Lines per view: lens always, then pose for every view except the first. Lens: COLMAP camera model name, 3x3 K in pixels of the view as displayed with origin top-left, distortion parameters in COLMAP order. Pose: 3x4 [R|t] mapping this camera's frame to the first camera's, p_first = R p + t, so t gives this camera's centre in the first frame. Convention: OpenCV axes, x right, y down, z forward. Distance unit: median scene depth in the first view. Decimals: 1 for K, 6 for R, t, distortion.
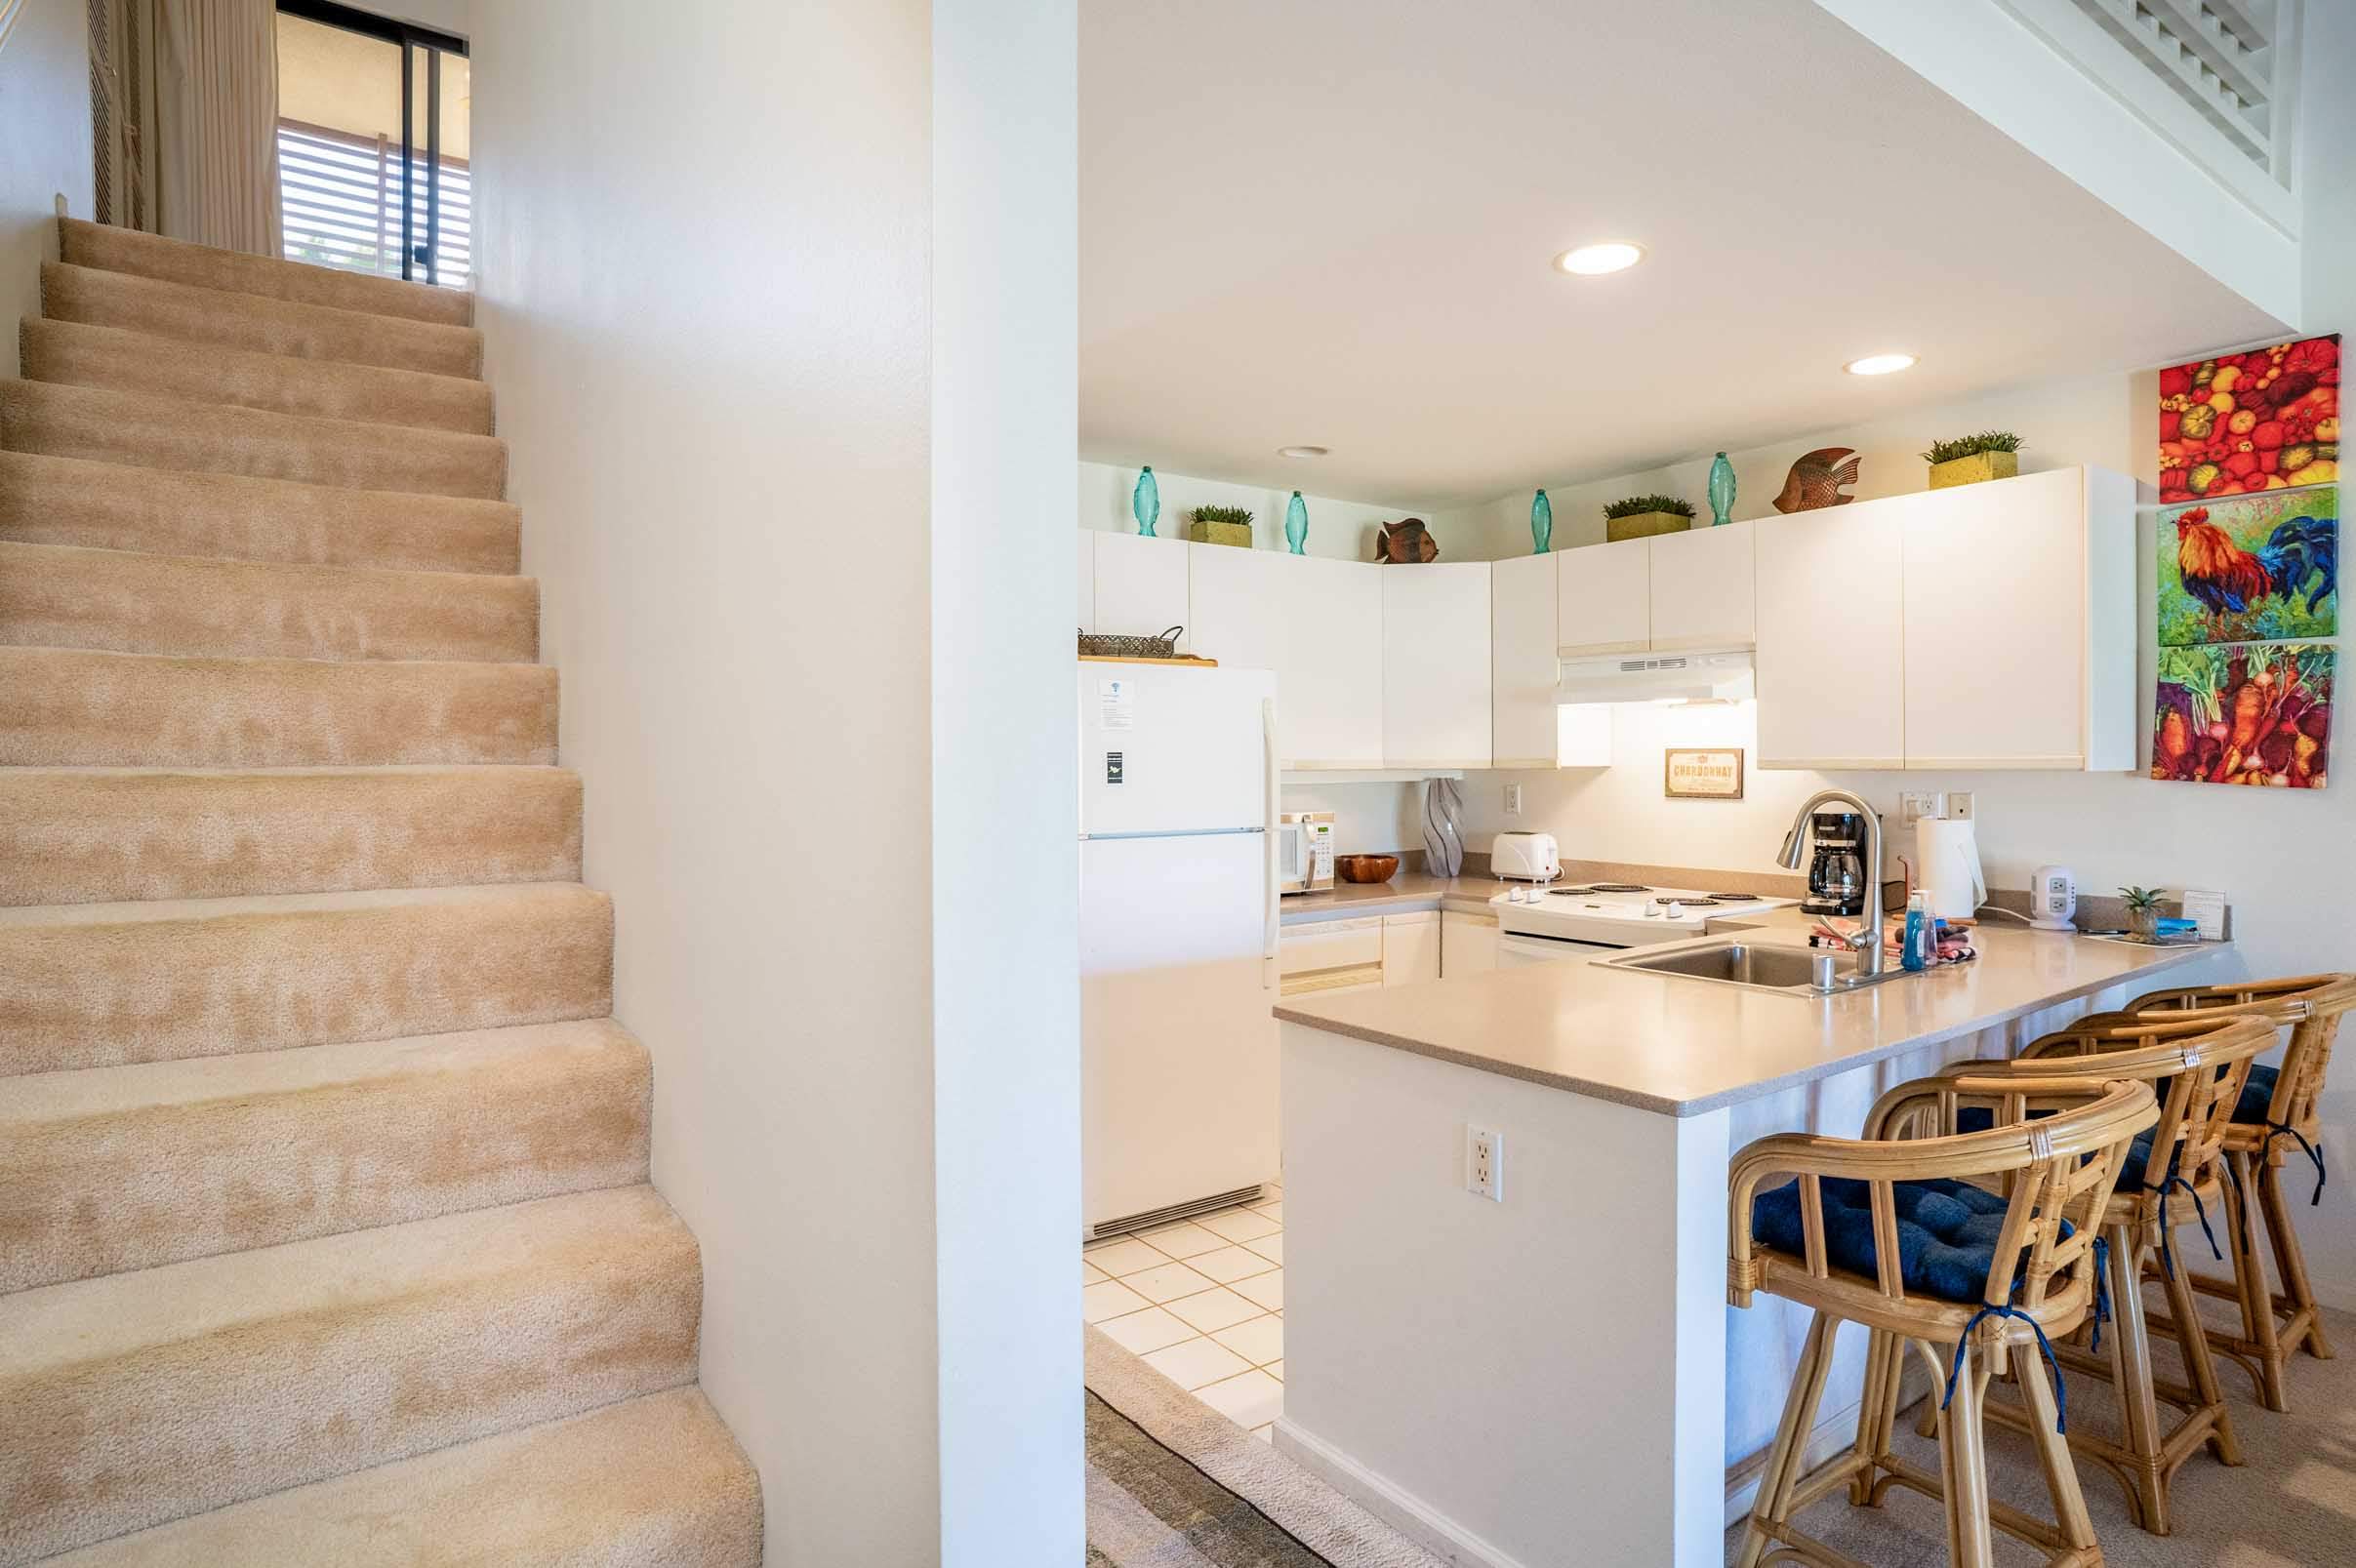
lens RADIAL K [[1241.1, 0, 1191.4], [0, 1241.1, 782.2], [0, 0, 1]] dist [-0.062201, 0.028852]
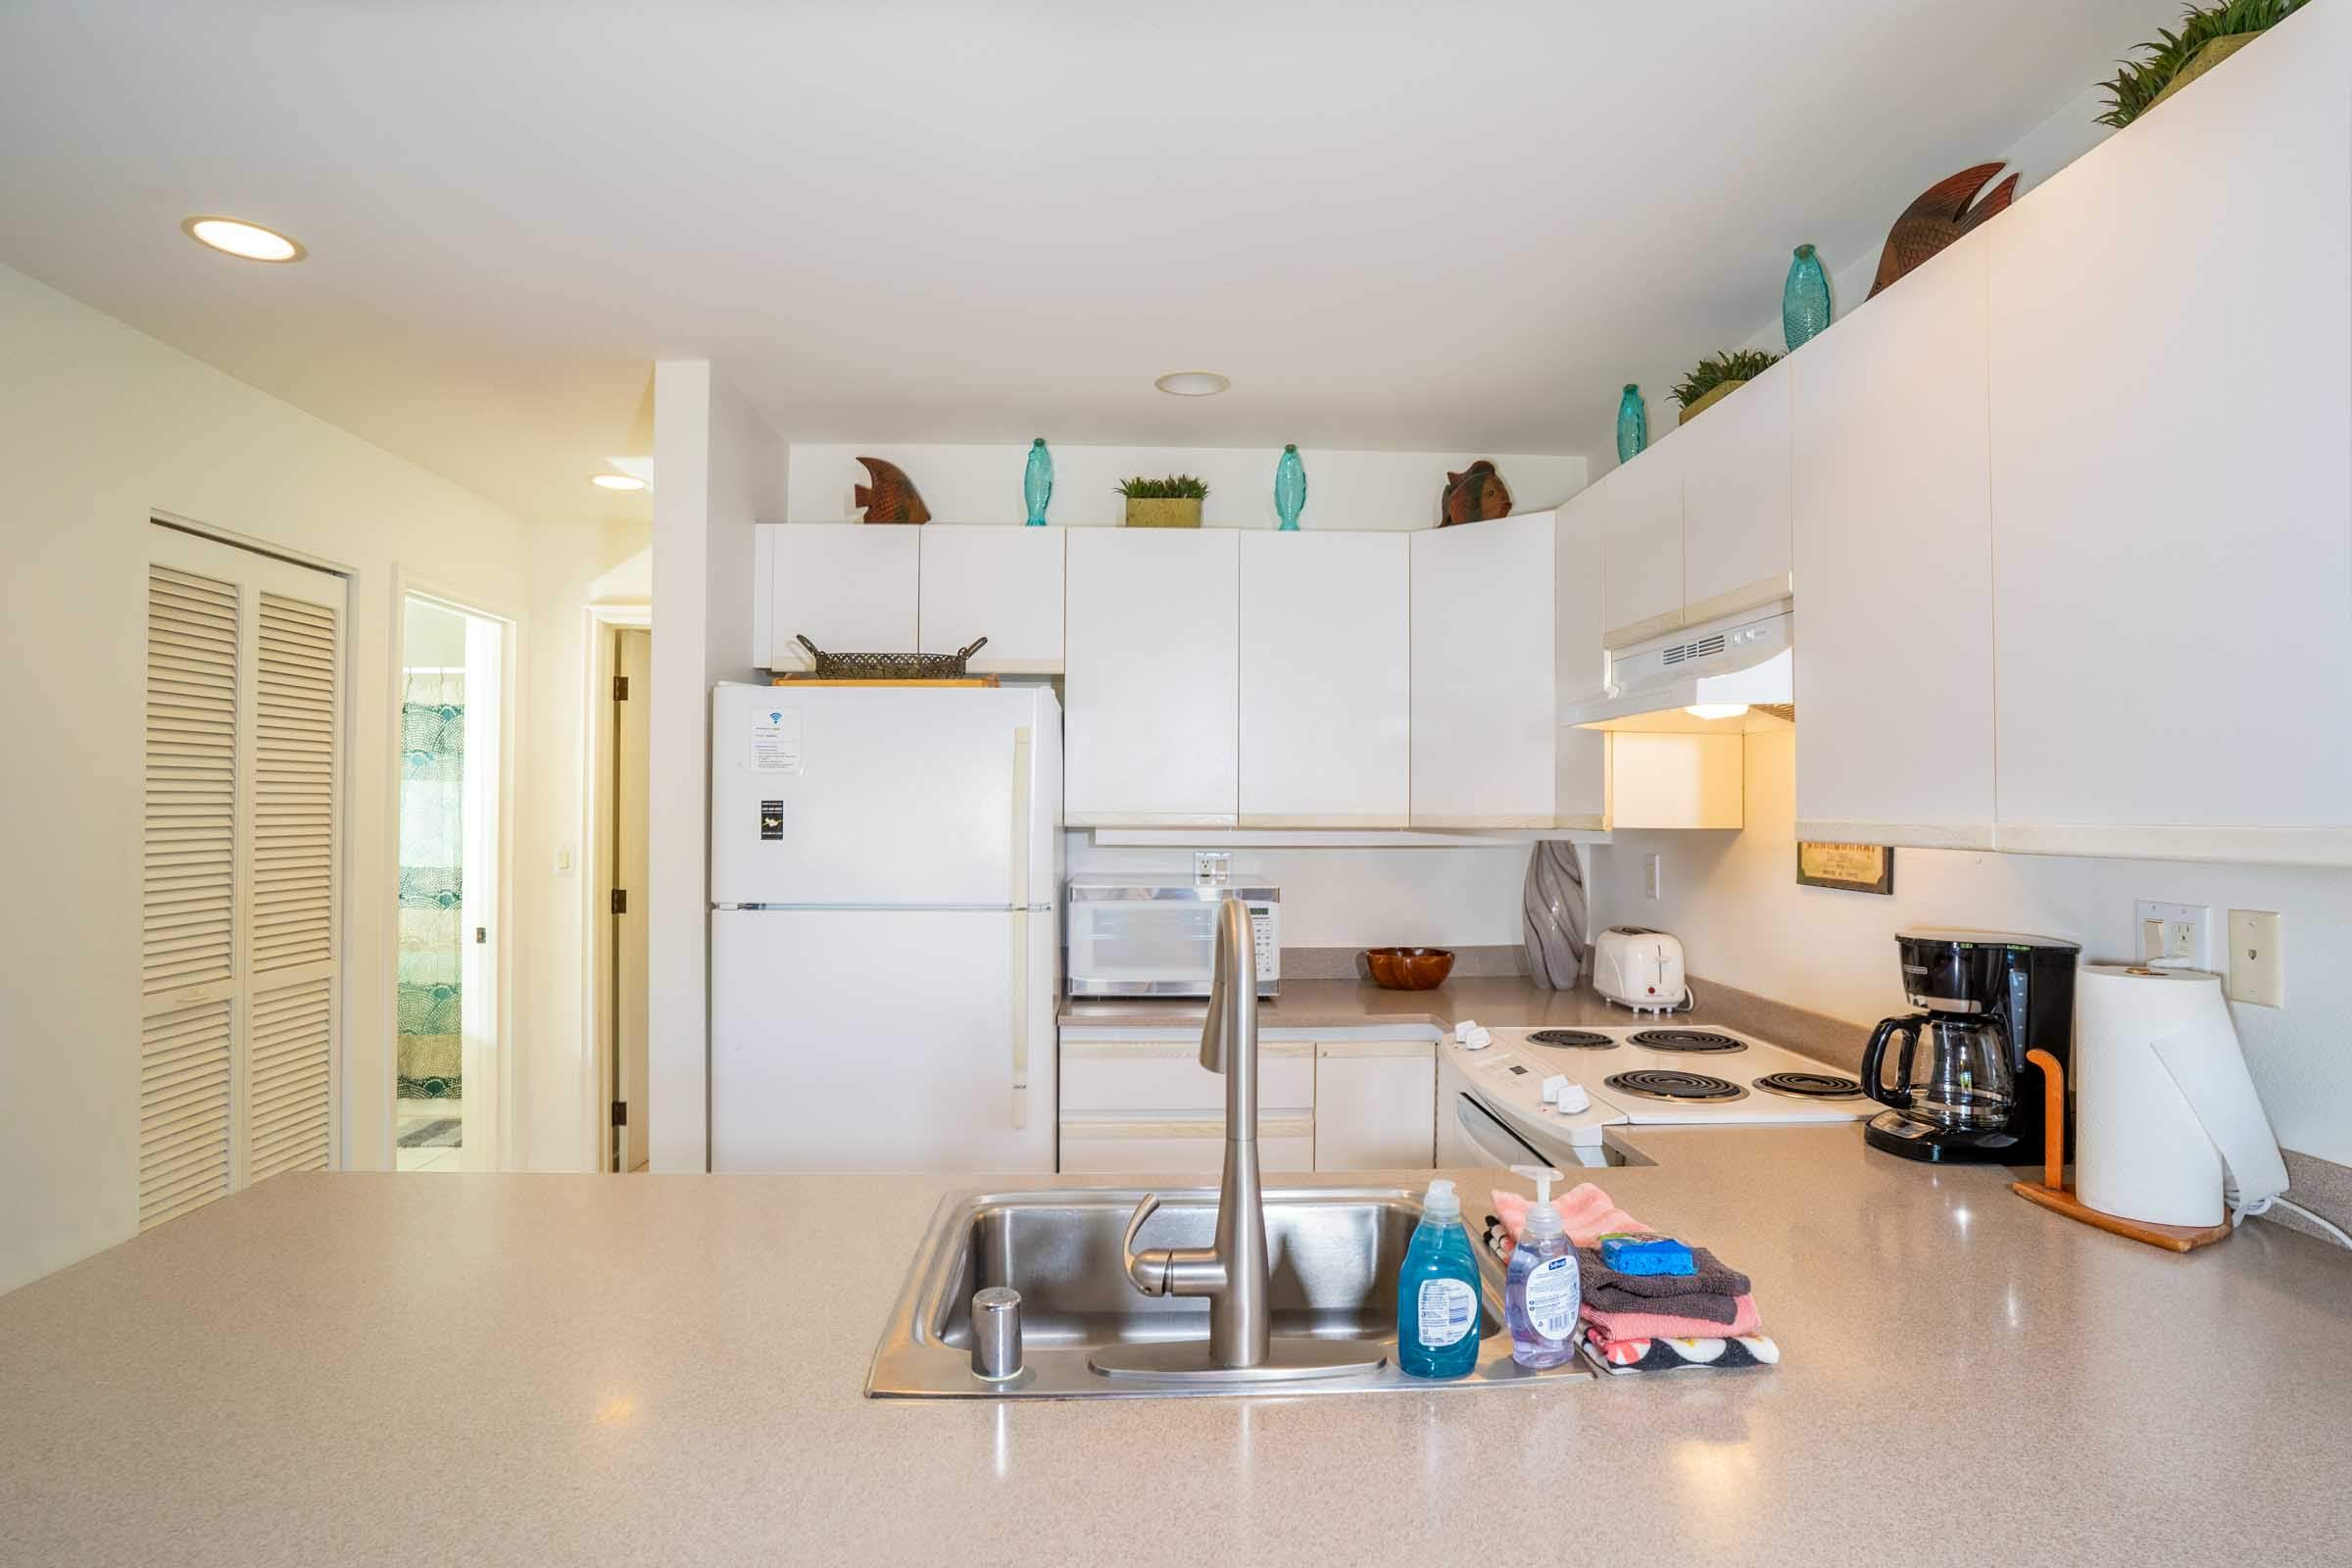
lens RADIAL K [[1239.2, 0, 1173.9], [0, 1239.2, 784.0], [0, 0, 1]] dist [-0.062201, 0.028852]
pose [[0.840017, 0.000037, -0.542560, 0.575677], [-0.017758, 0.999466, -0.027425, -0.017514], [0.542269, 0.032672, 0.839569, 0.482156]]
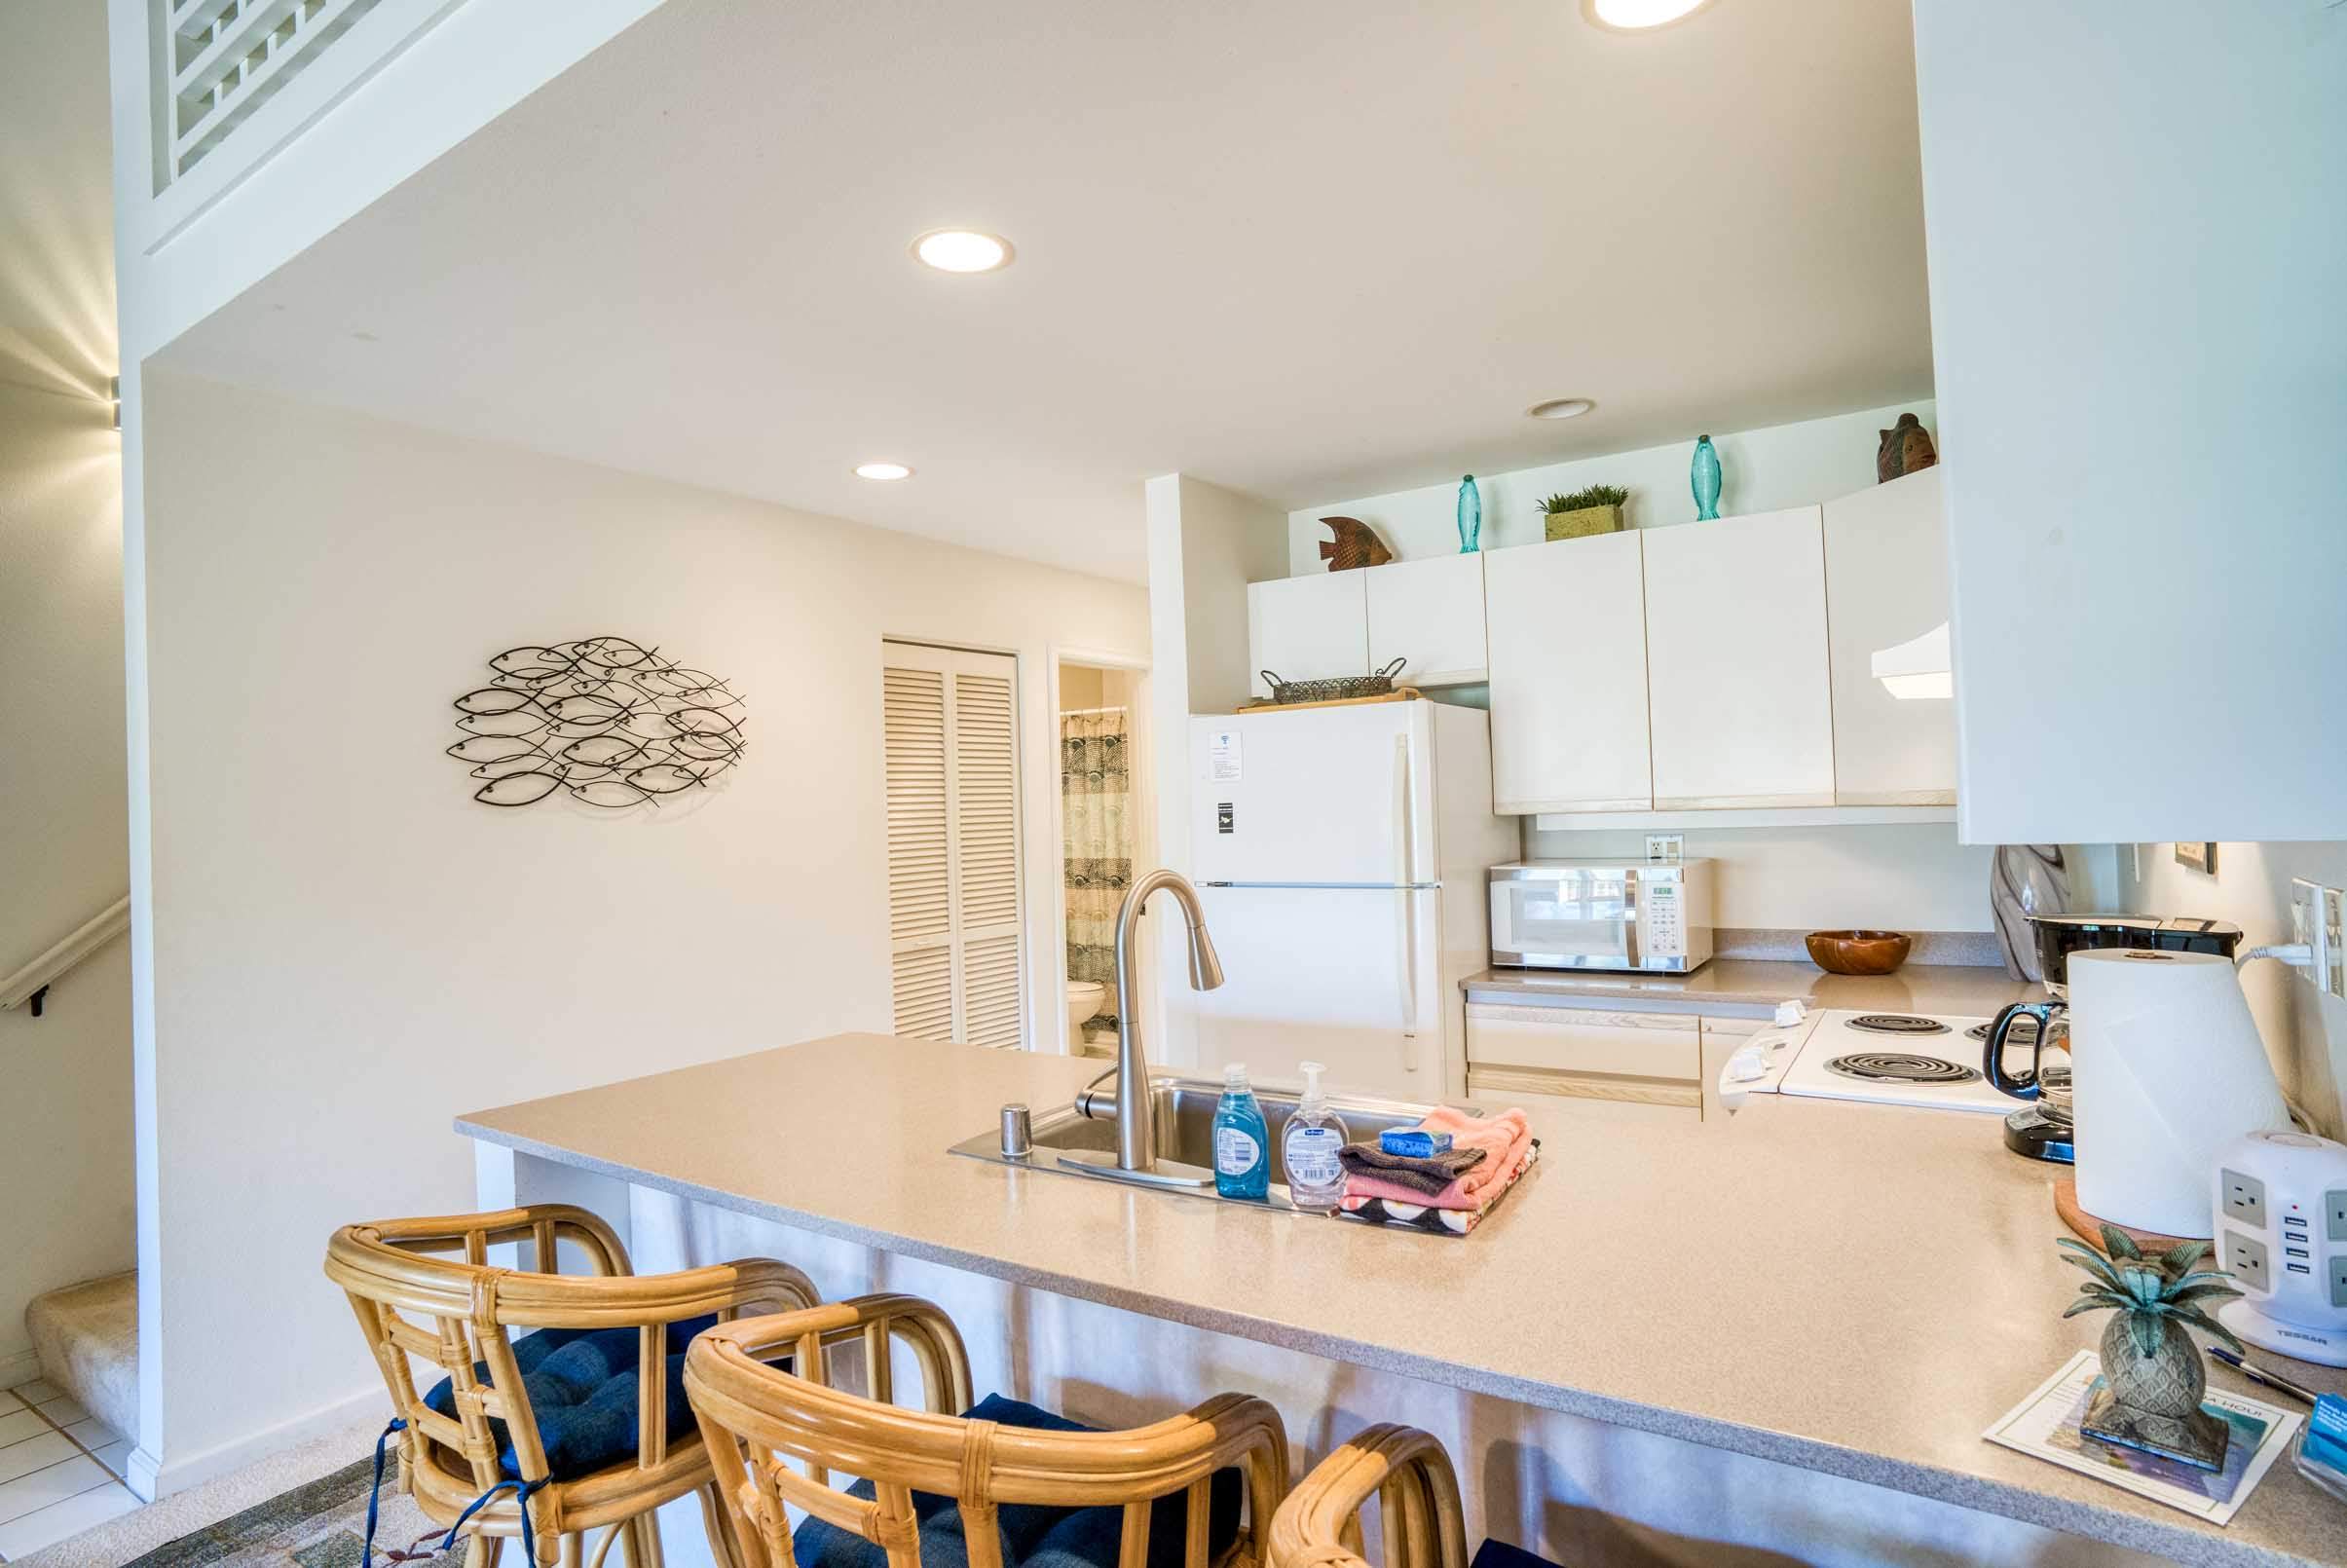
lens RADIAL K [[1236.6, 0, 1186.7], [0, 1236.6, 753.9], [0, 0, 1]] dist [-0.062201, 0.028852]
pose [[0.362653, -0.044259, -0.930873, 0.882581], [0.015115, 0.999020, -0.041610, -0.022812], [0.931802, 0.001020, 0.362966, 0.597957]]
